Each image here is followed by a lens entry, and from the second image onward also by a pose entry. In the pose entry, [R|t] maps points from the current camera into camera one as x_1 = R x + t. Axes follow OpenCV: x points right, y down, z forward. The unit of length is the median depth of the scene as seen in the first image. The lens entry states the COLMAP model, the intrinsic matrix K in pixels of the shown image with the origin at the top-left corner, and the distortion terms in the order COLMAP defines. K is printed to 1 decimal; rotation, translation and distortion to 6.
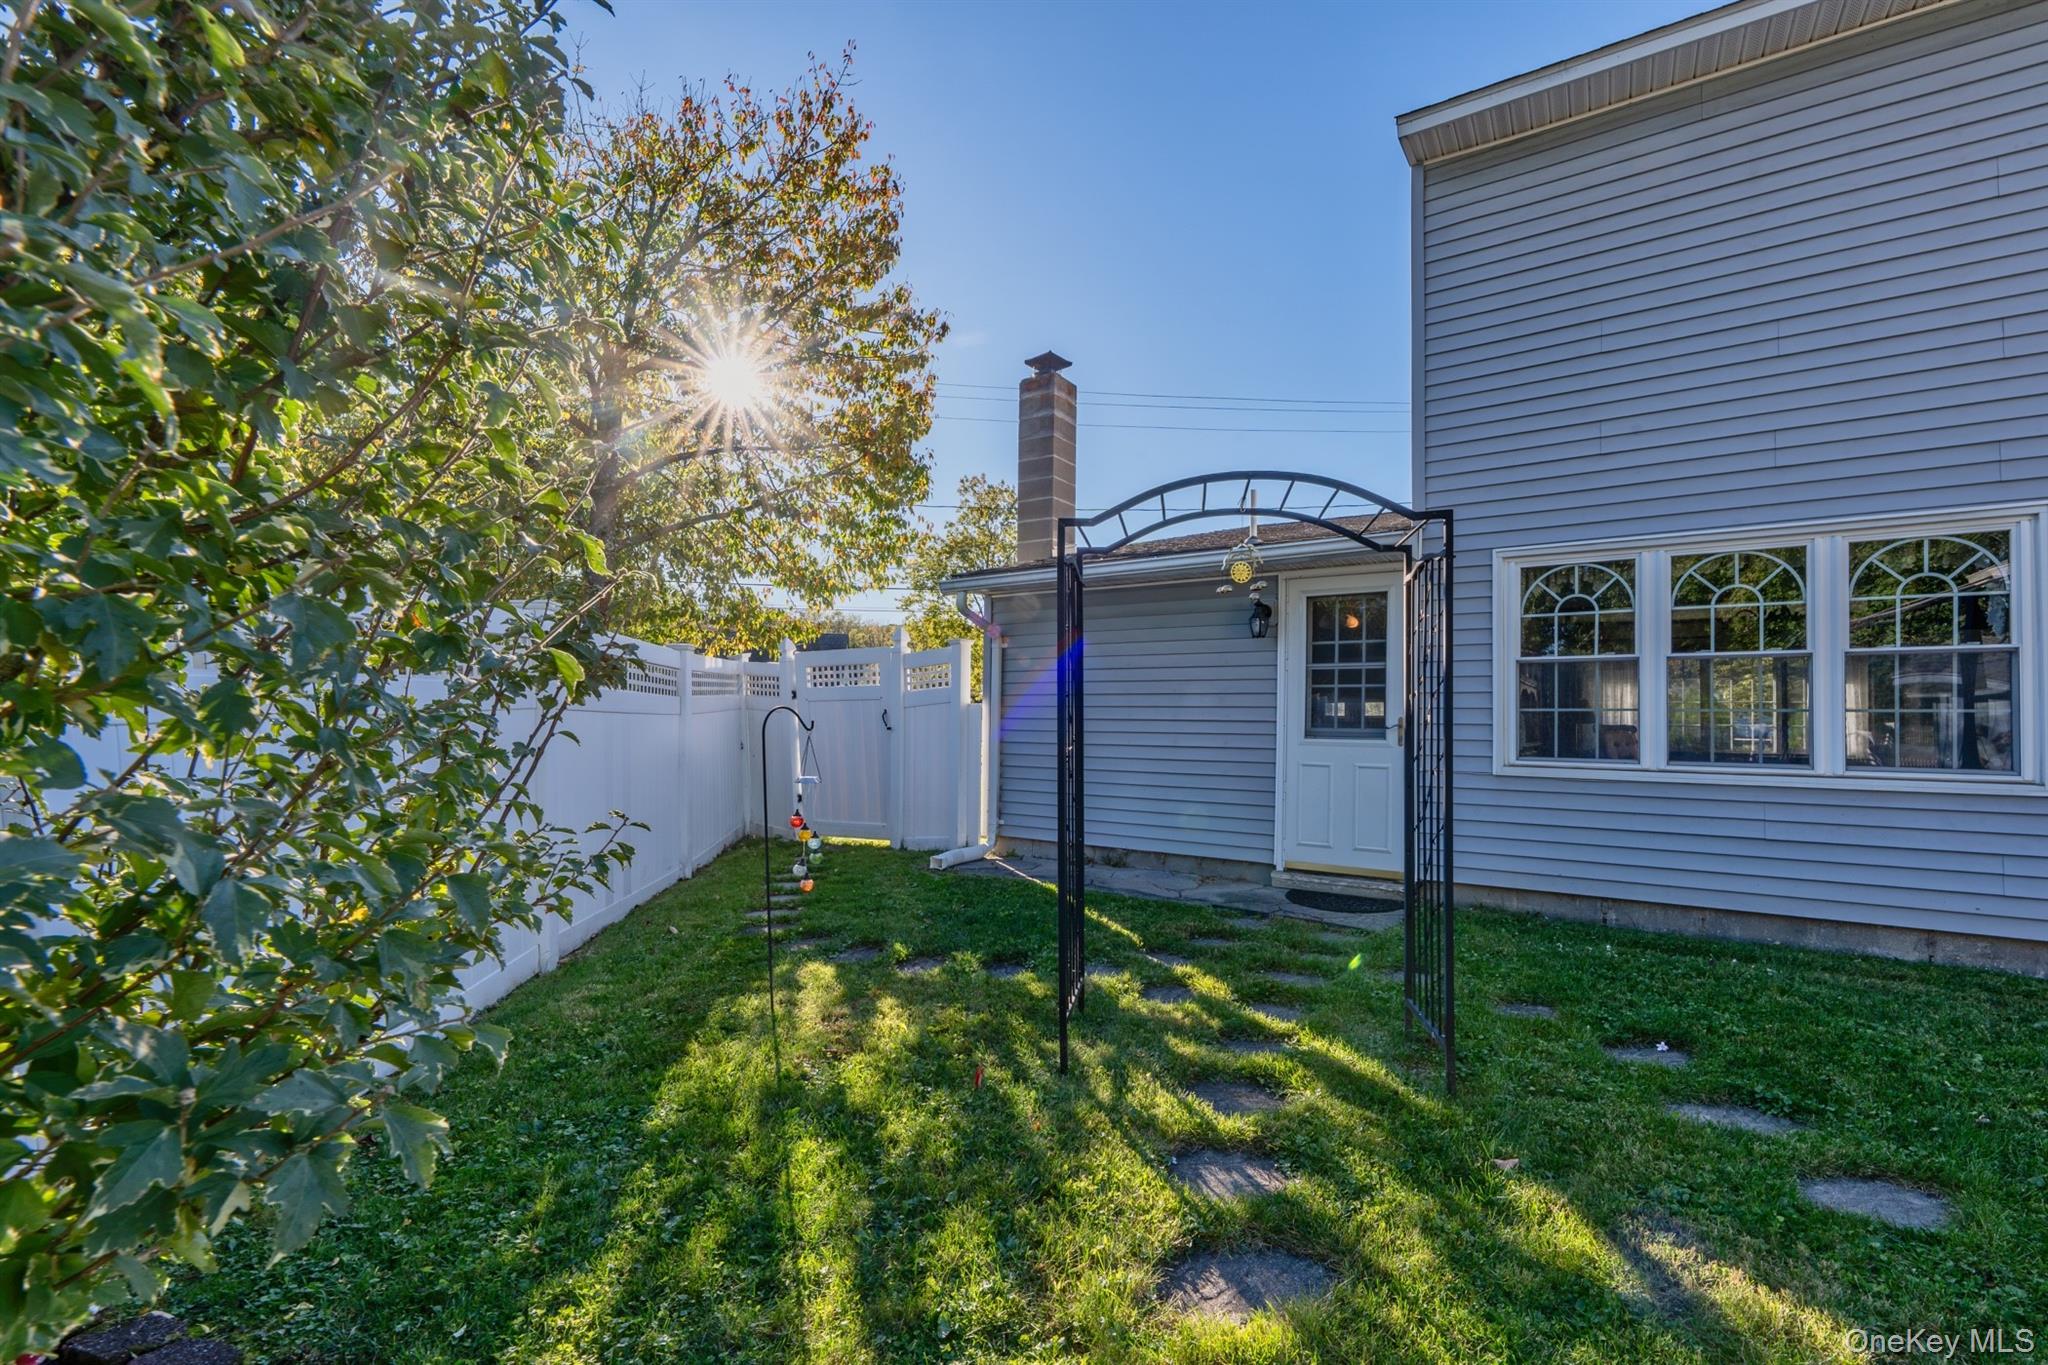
lens RADIAL K [[859.6, 0, 1038.2], [0, 859.6, 696.9], [0, 0, 1]] dist [0.004487, 0.000117]
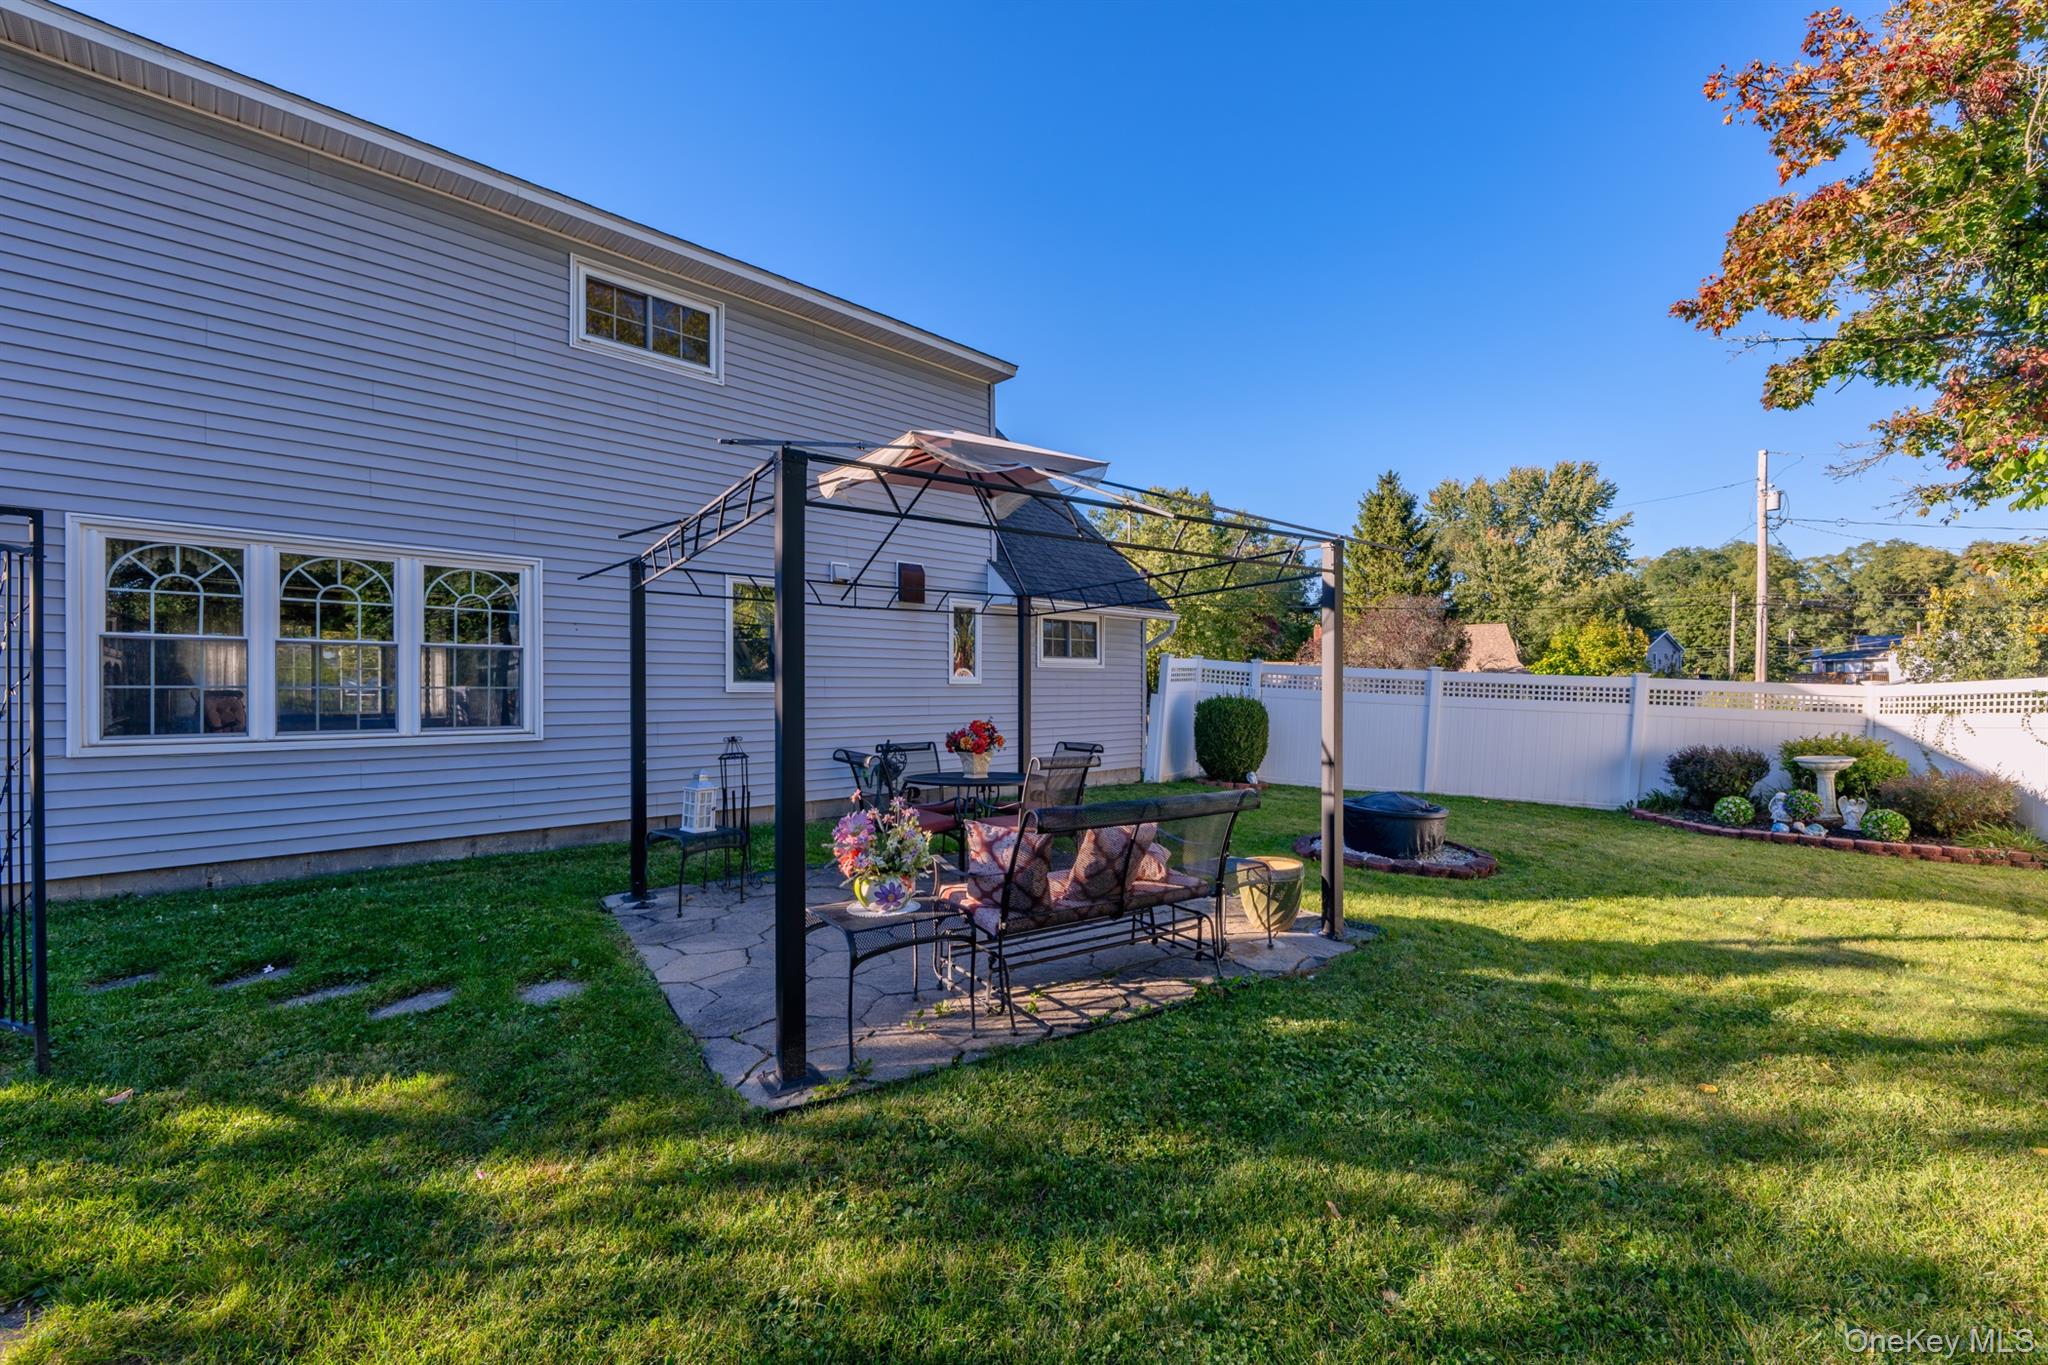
lens RADIAL K [[829.5, 0, 1054.0], [0, 829.5, 701.4], [0, 0, 1]] dist [0.027273, -0.010454]
pose [[0.195666, -0.026276, 0.980318, -0.151575], [-0.033249, 0.998889, 0.033410, -0.035348], [-0.980107, -0.039132, 0.194575, -0.212149]]
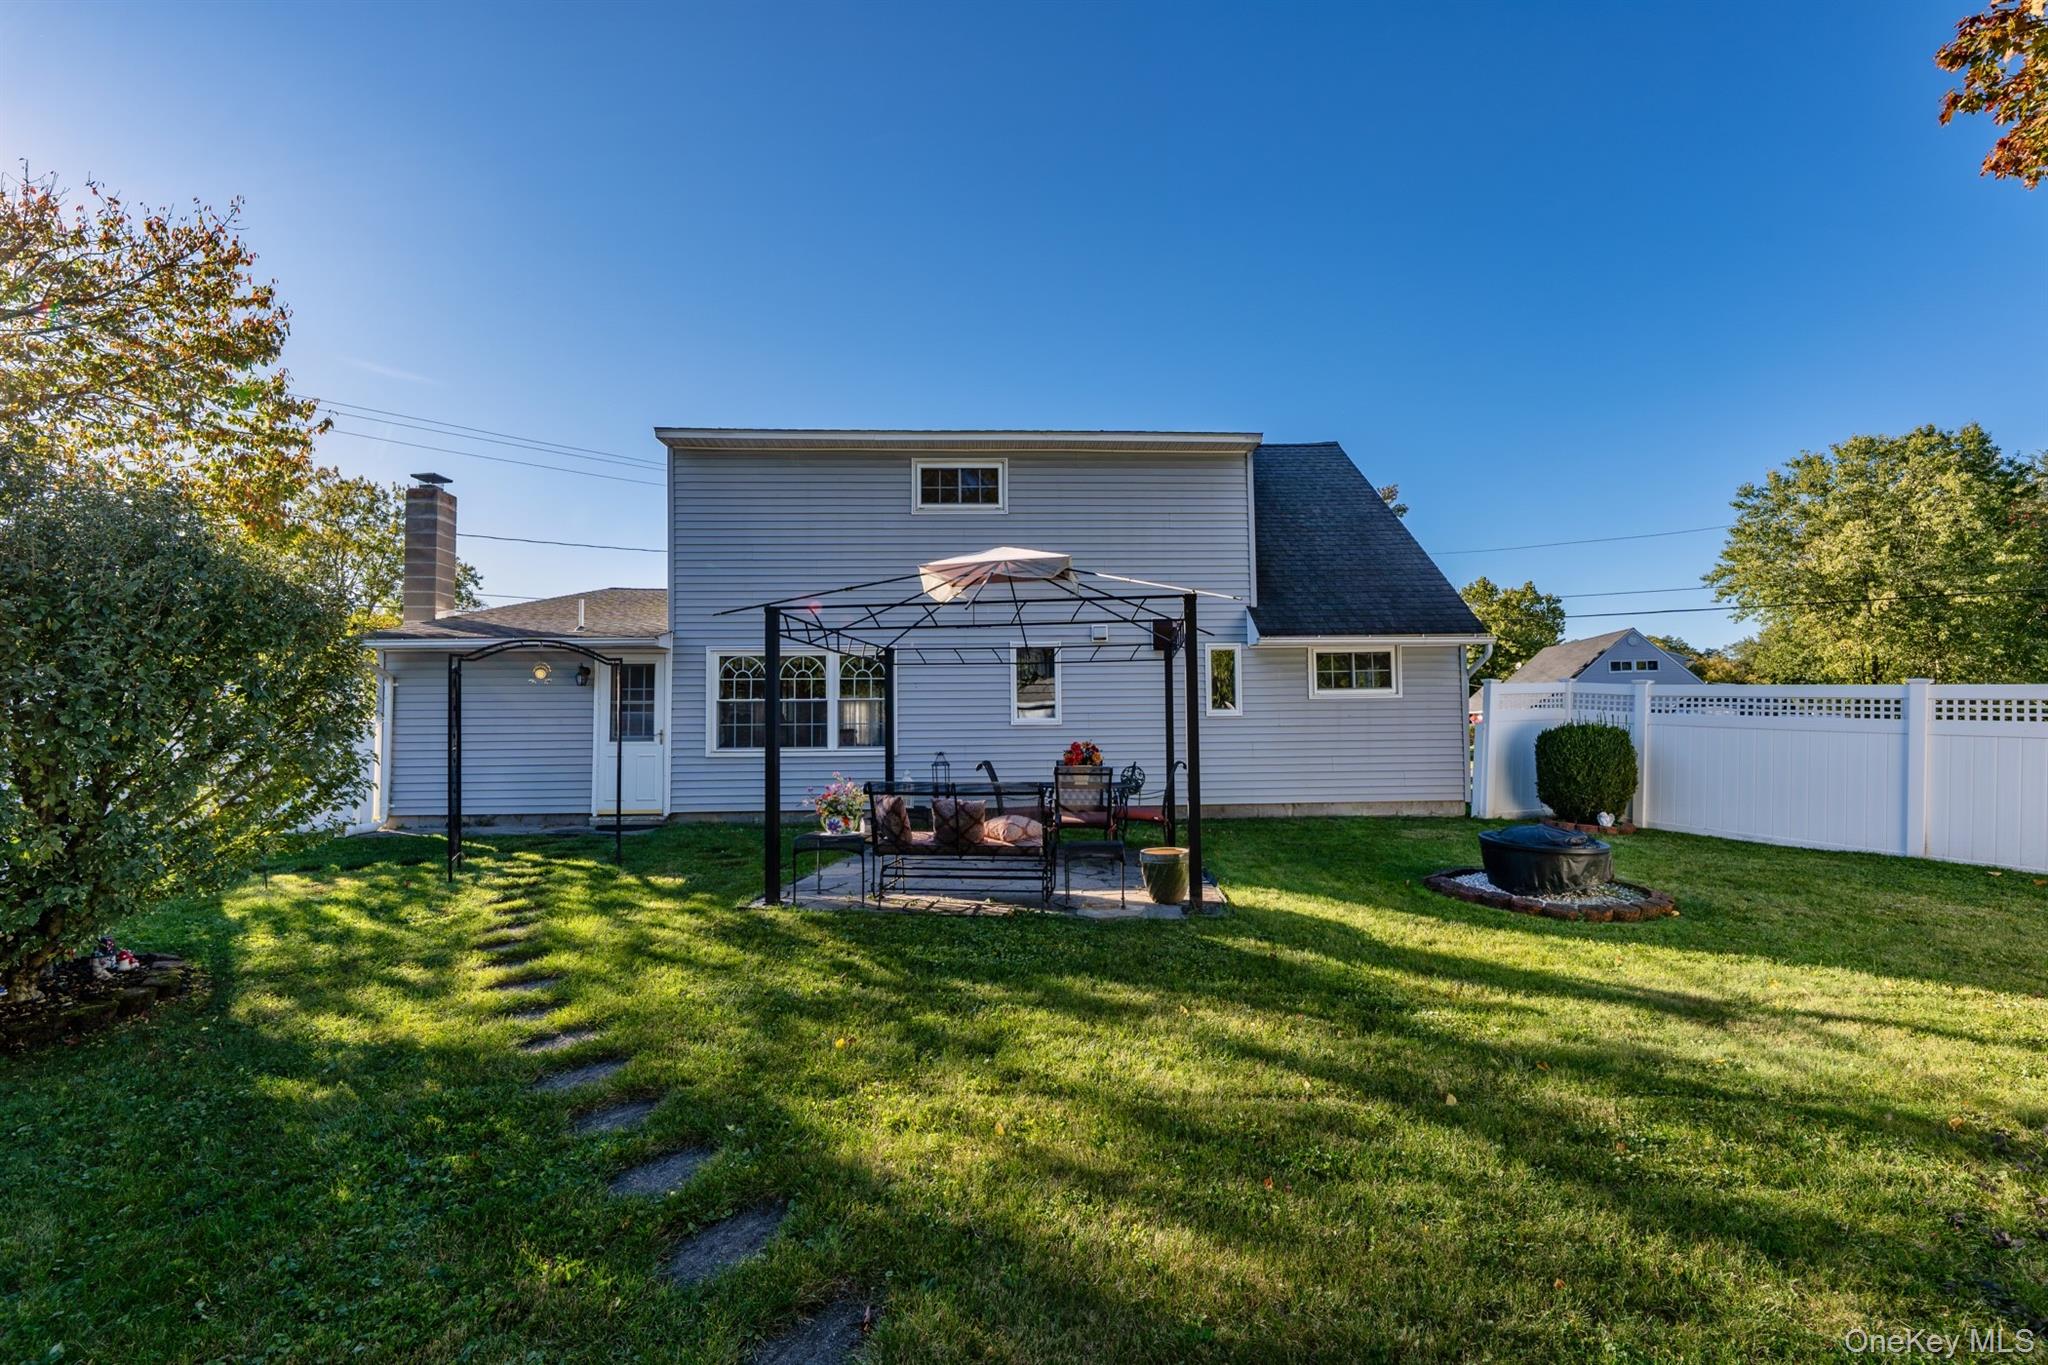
lens RADIAL K [[859.6, 0, 1038.2], [0, 859.6, 696.9], [0, 0, 1]] dist [0.004487, 0.000117]
pose [[0.797200, 0.005358, 0.603691, -0.071683], [-0.000271, 0.999964, -0.008517, -0.035377], [-0.603715, 0.006626, 0.797173, -1.098643]]
